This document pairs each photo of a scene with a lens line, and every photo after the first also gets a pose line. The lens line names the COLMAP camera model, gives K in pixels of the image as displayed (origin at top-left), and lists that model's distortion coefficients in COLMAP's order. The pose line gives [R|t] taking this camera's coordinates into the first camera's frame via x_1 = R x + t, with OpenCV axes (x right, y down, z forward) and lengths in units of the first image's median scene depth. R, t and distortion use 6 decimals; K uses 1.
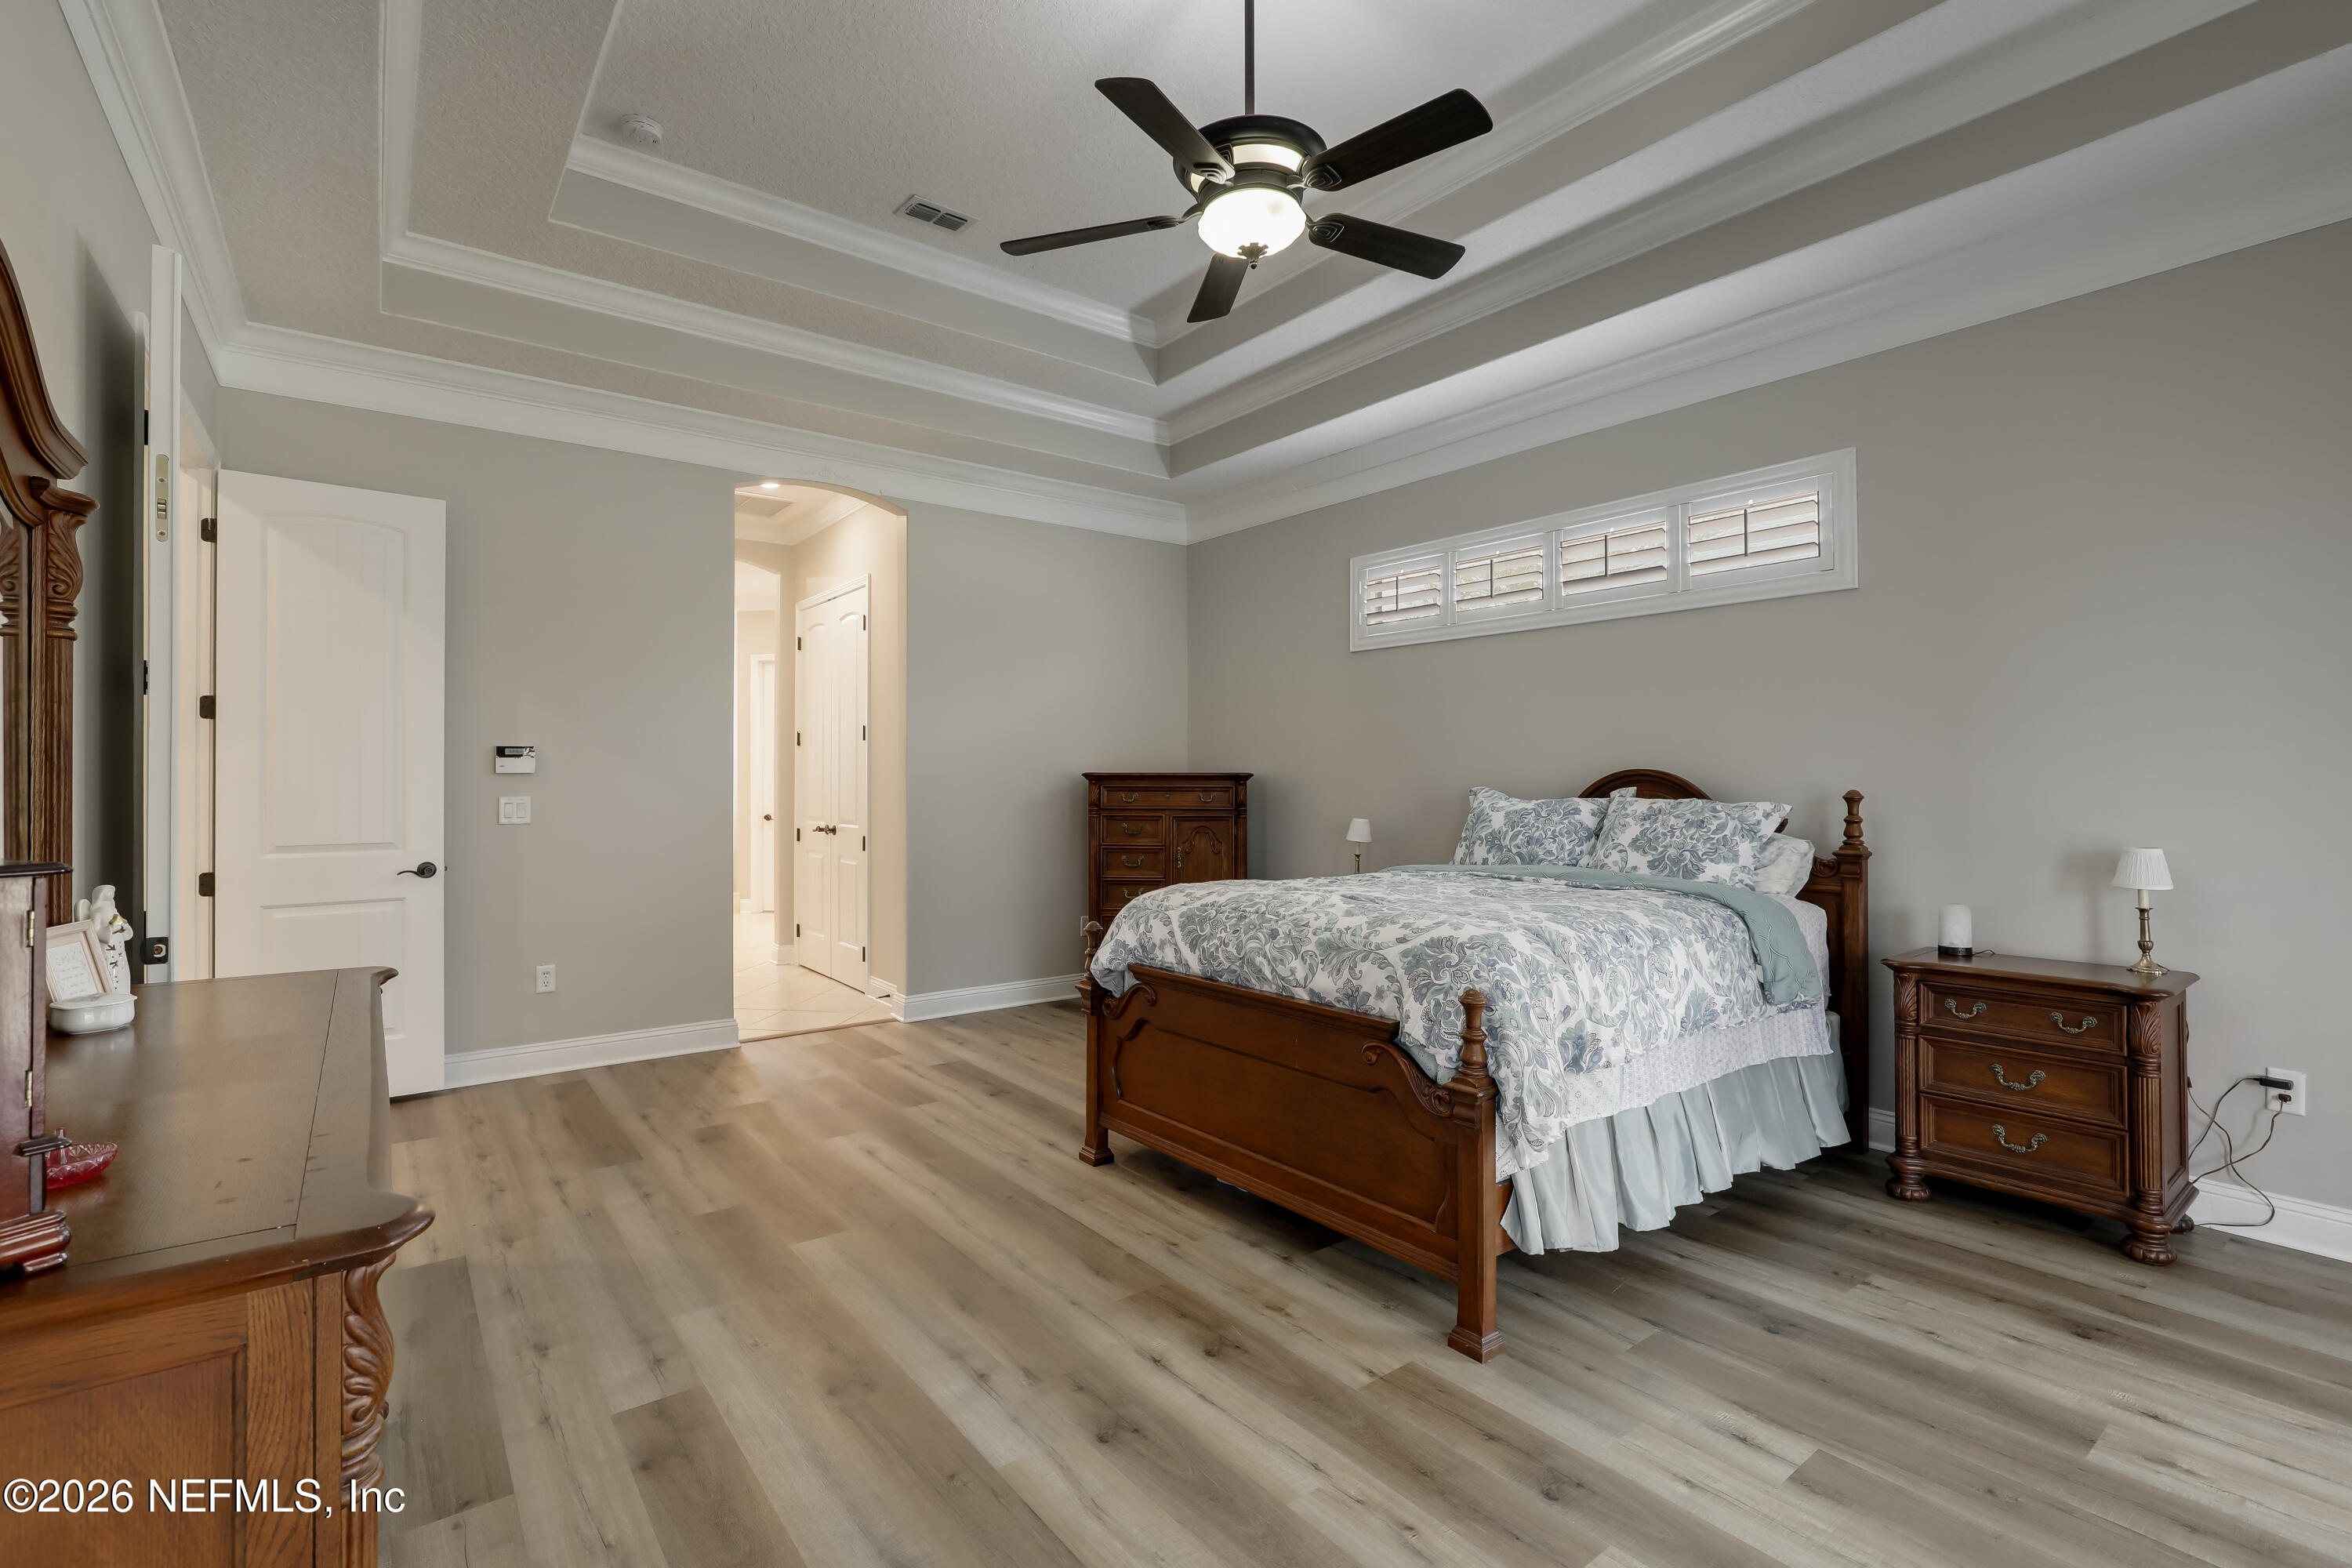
lens RADIAL K [[1073.2, 0, 1178.5], [0, 1073.2, 764.1], [0, 0, 1]] dist [-0.021652, 0.011646]
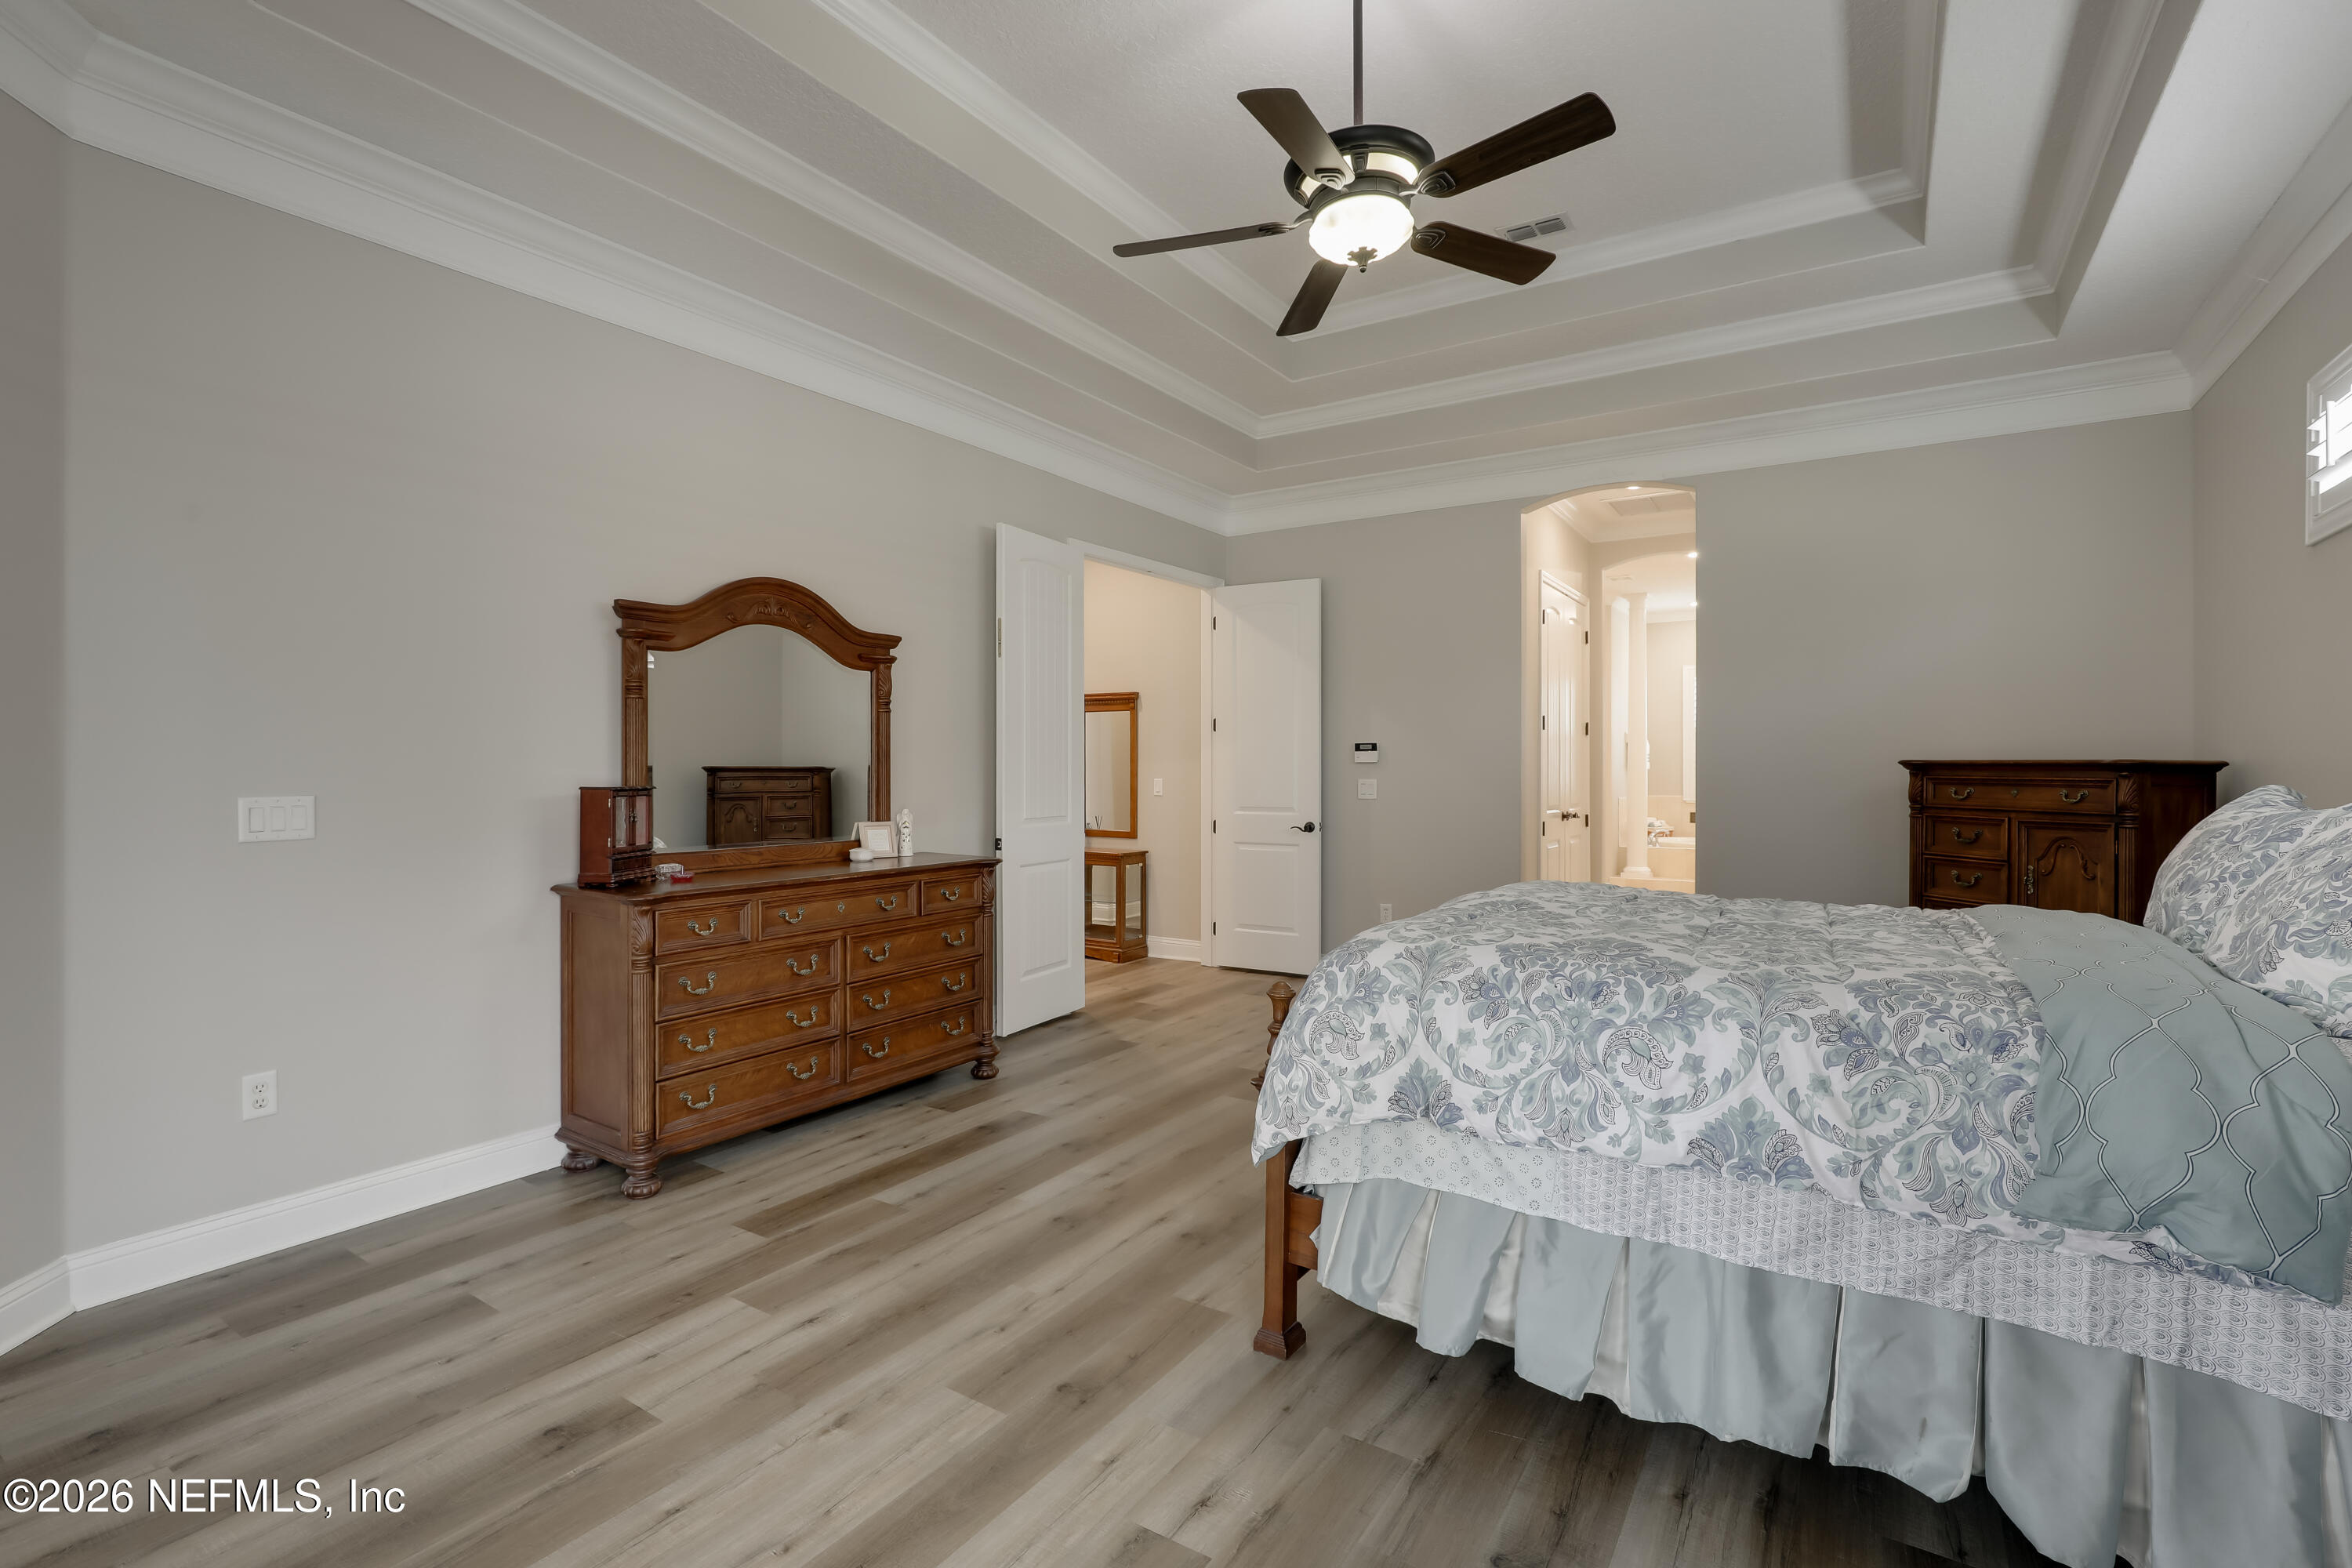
lens RADIAL K [[1062.8, 0, 1174.8], [0, 1062.8, 767.3], [0, 0, 1]] dist [-0.017116, 0.000620]
pose [[0.324961, 0.003067, -0.945722, 0.975869], [0.010245, 0.999925, 0.006763, 0.004813], [0.945672, -0.011886, 0.324905, 0.497479]]
